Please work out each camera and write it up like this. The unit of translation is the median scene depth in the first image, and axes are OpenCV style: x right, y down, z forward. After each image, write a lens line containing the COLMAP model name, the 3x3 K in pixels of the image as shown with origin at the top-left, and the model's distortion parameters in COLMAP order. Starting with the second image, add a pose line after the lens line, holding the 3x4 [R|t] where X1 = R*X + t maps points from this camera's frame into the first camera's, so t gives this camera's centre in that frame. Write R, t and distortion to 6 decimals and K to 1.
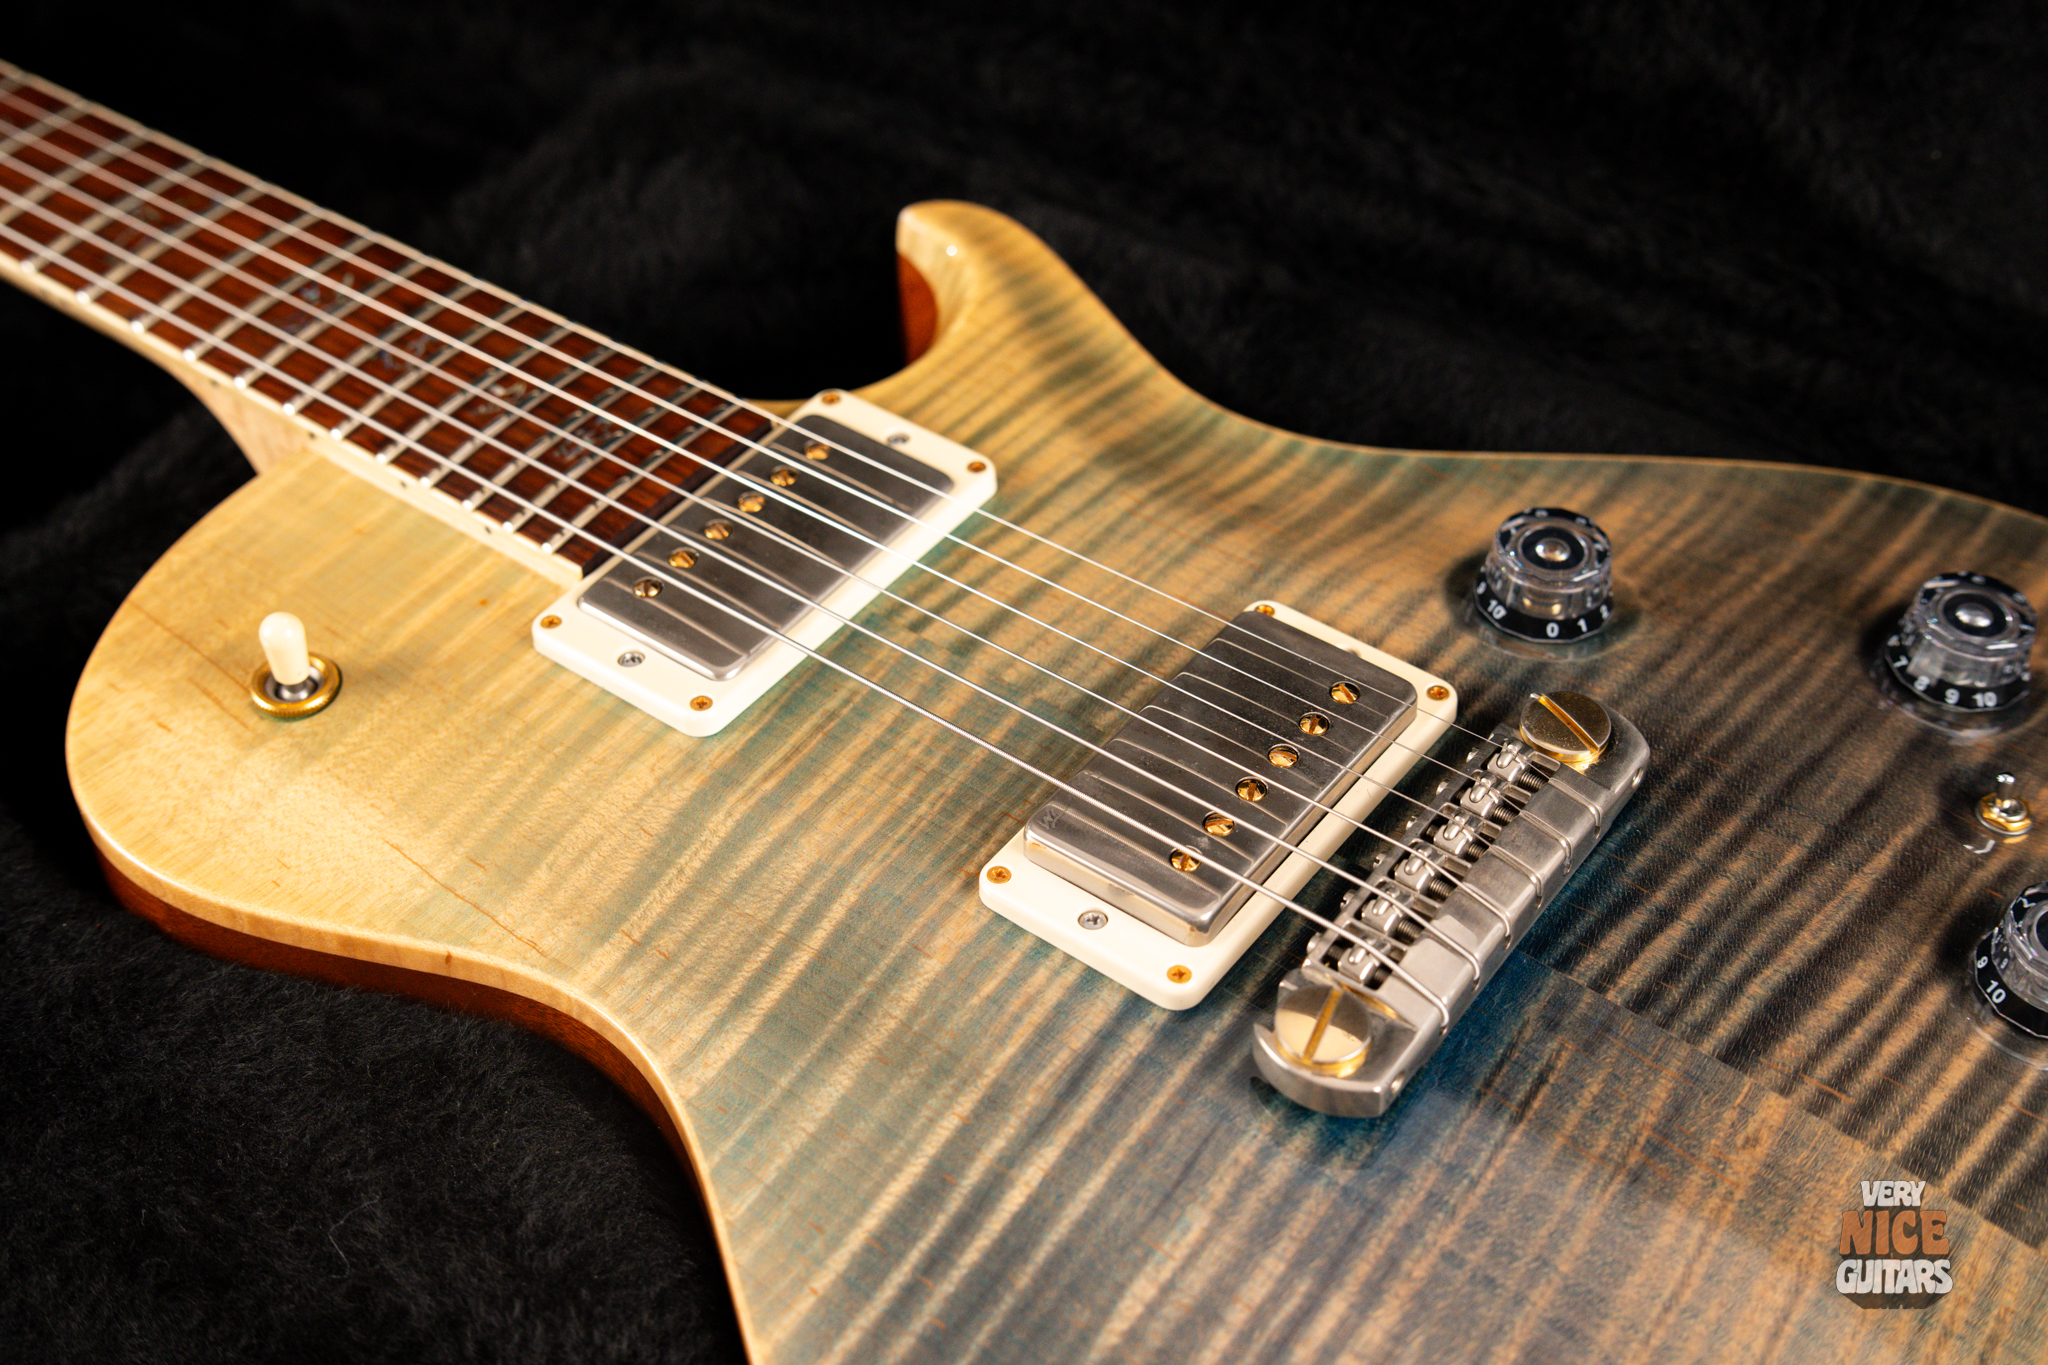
lens RADIAL K [[2905.5, 0, 1020.2], [0, 2905.5, 680.5], [0, 0, 1]] dist [0.100689, -0.336295]
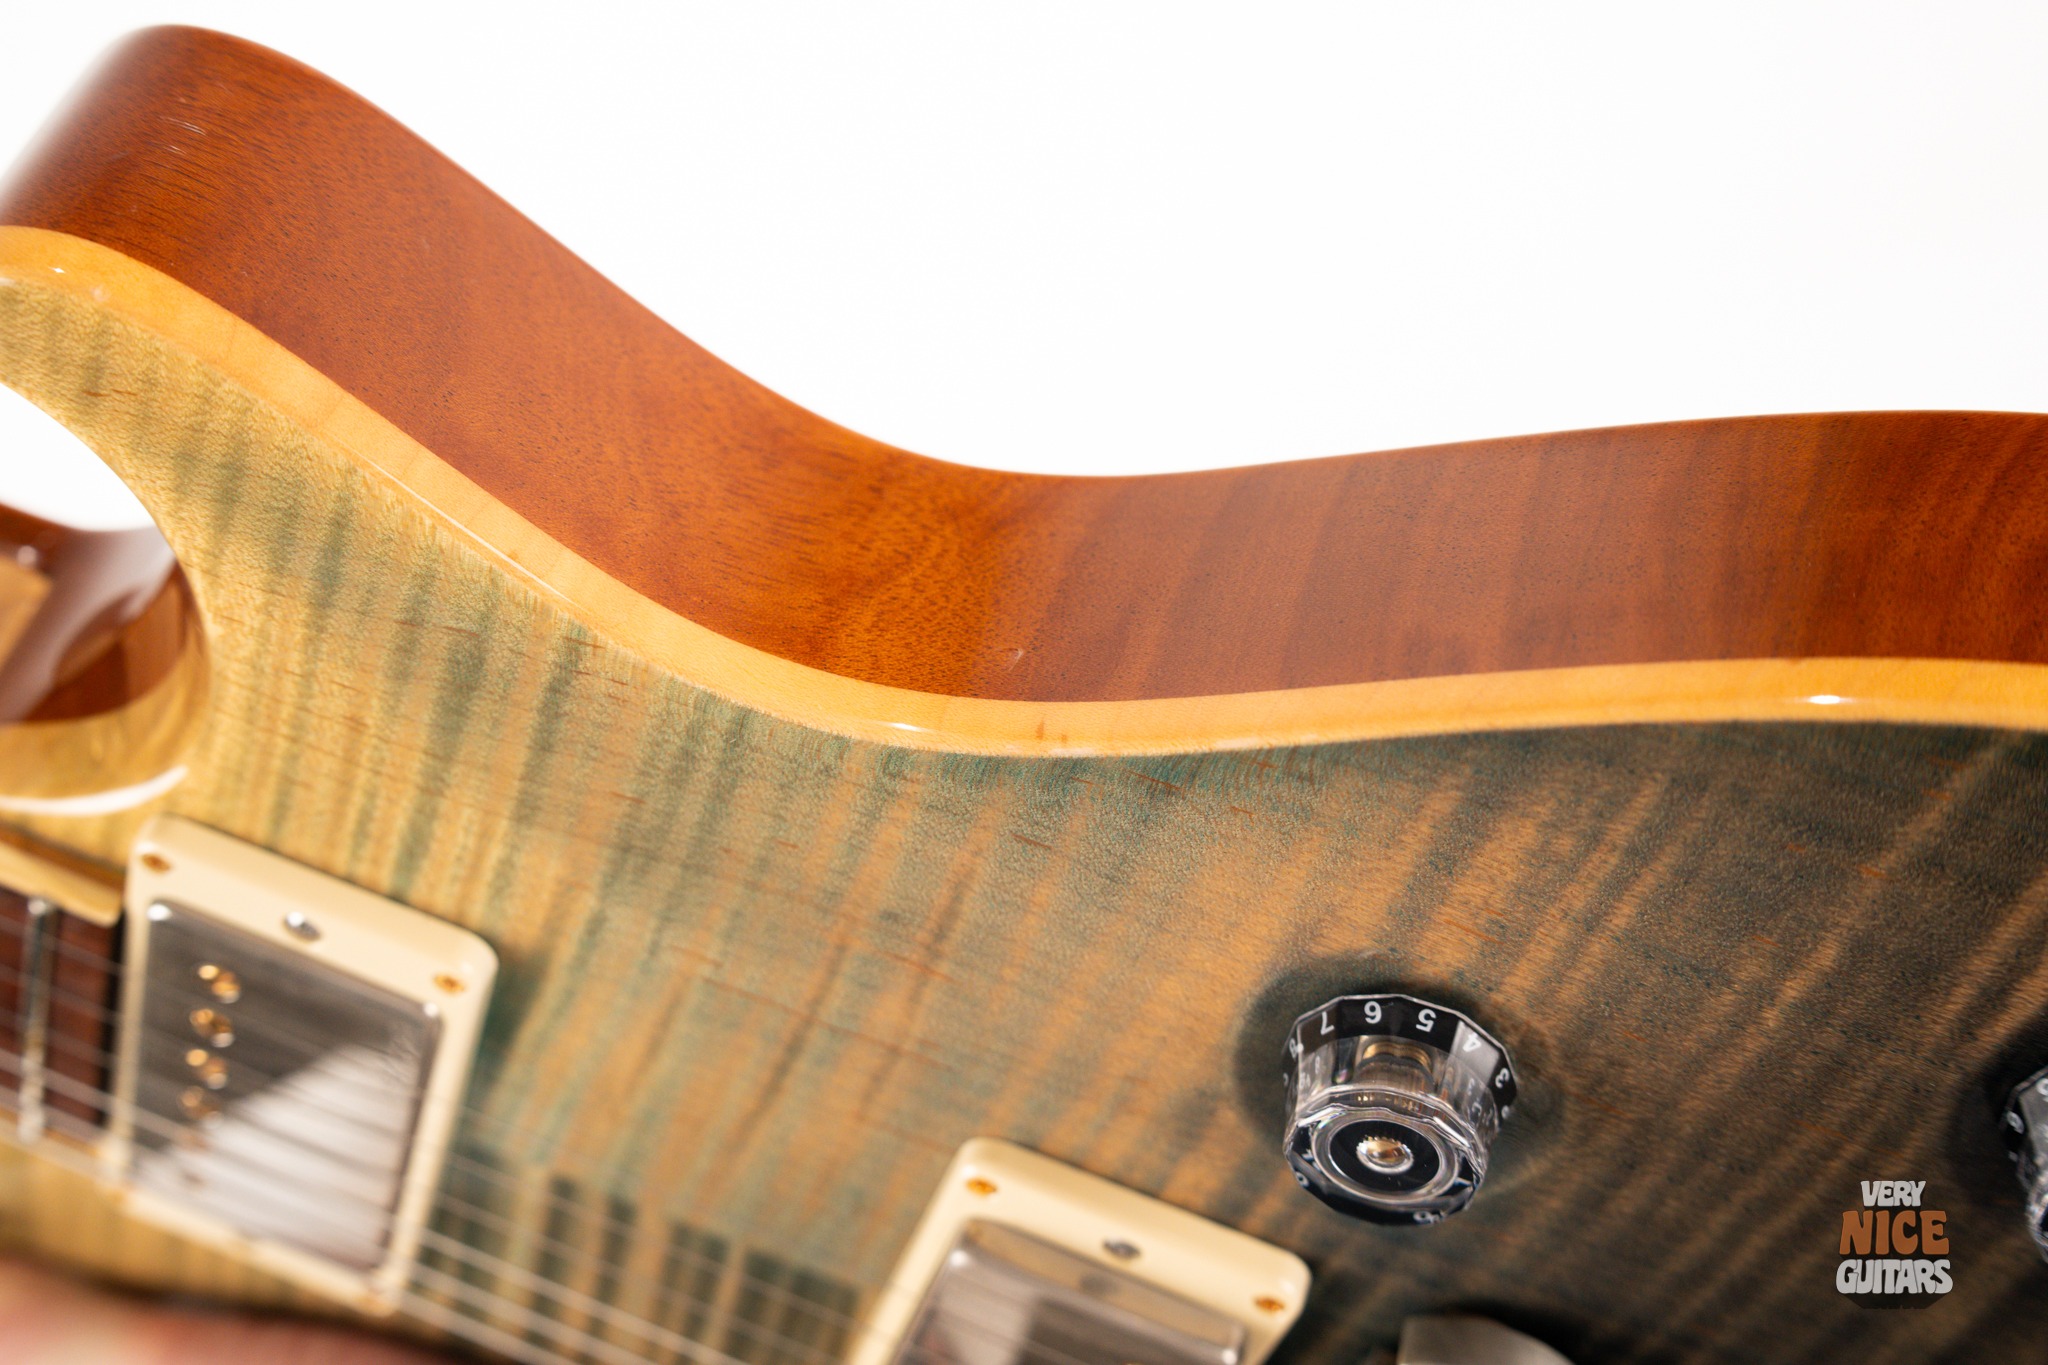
lens RADIAL K [[2928.7, 0, 1014.9], [0, 2928.7, 679.3], [0, 0, 1]] dist [0.065018, -0.159492]
pose [[0.906094, -0.085321, -0.414383, 0.397912], [0.415389, -0.006451, 0.909621, -0.659481], [-0.080283, -0.996333, 0.029596, 1.175568]]
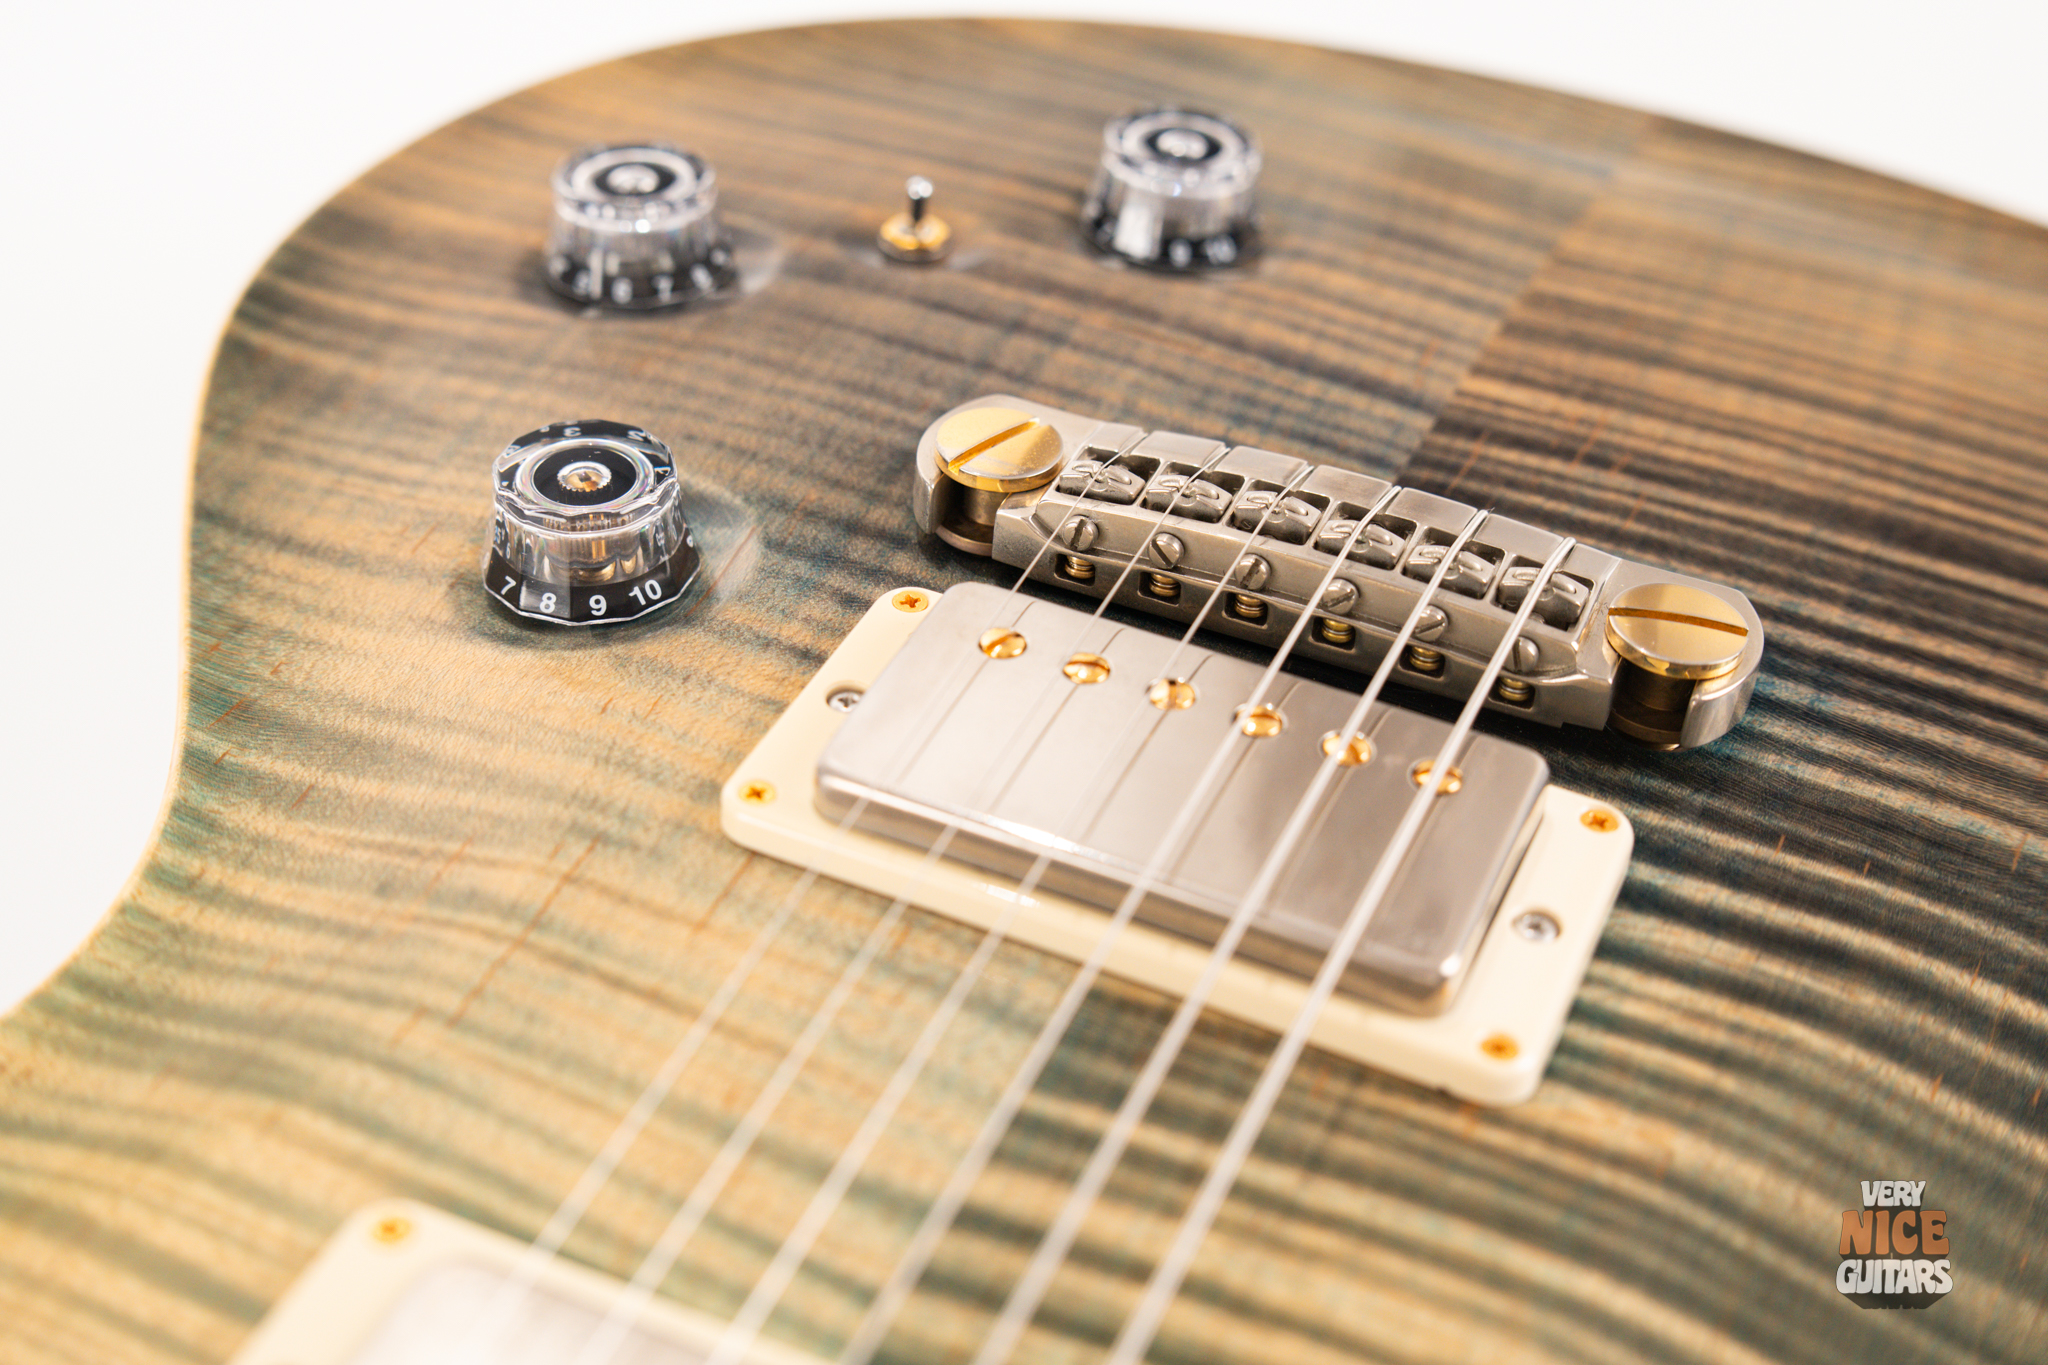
lens RADIAL K [[2928.7, 0, 1014.9], [0, 2928.7, 679.3], [0, 0, 1]] dist [0.065018, -0.159492]
pose [[-0.228823, -0.603608, 0.763739, -0.376451], [0.639248, 0.498523, 0.585523, -0.362557], [-0.734168, 0.622199, 0.271782, 0.854373]]
